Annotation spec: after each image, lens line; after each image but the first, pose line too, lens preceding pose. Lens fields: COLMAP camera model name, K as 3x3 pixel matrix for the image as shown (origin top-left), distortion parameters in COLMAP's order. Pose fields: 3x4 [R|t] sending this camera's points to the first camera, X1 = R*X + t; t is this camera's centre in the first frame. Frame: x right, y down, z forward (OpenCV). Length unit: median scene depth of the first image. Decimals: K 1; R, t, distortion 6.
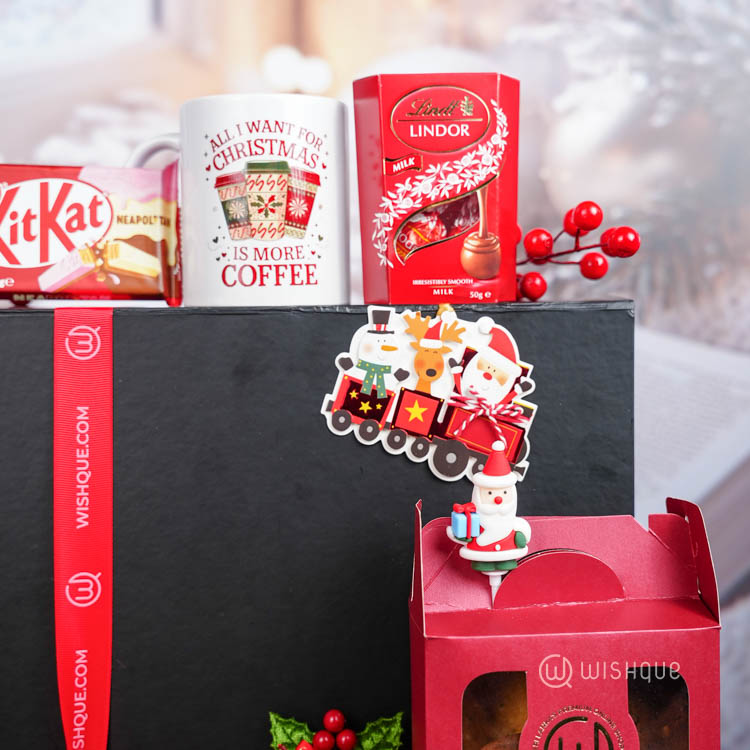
lens RADIAL K [[1295.4, 0, 398.7], [0, 1295.4, 355.1], [0, 0, 1]] dist [0.037077, 0.000000]
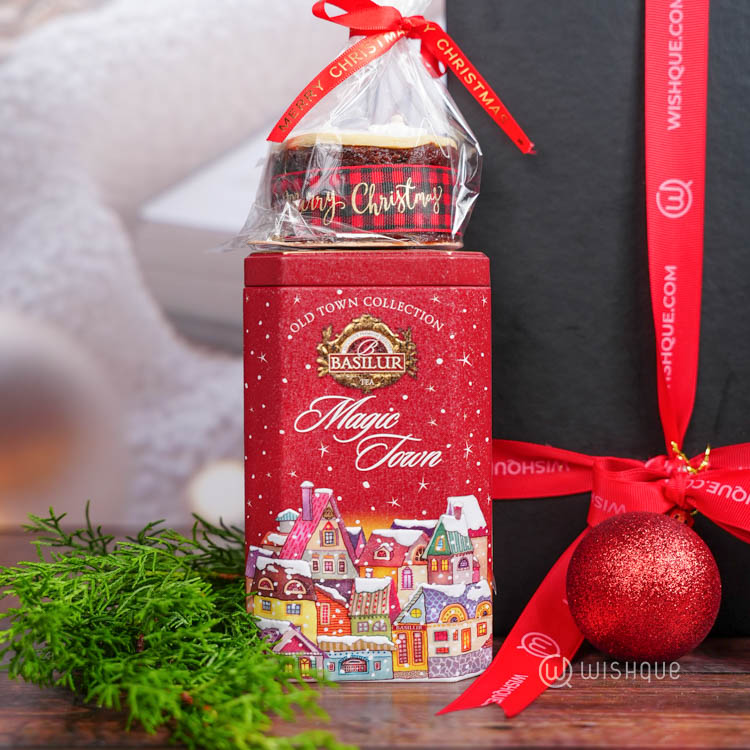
lens RADIAL K [[1477.2, 0, 368.6], [0, 1477.2, 341.0], [0, 0, 1]] dist [0.033866, 0.000000]
pose [[0.995855, 0.005893, -0.090768, -0.355801], [-0.005768, 0.999982, 0.001641, 0.275806], [0.090776, -0.001111, 0.995871, -0.040794]]
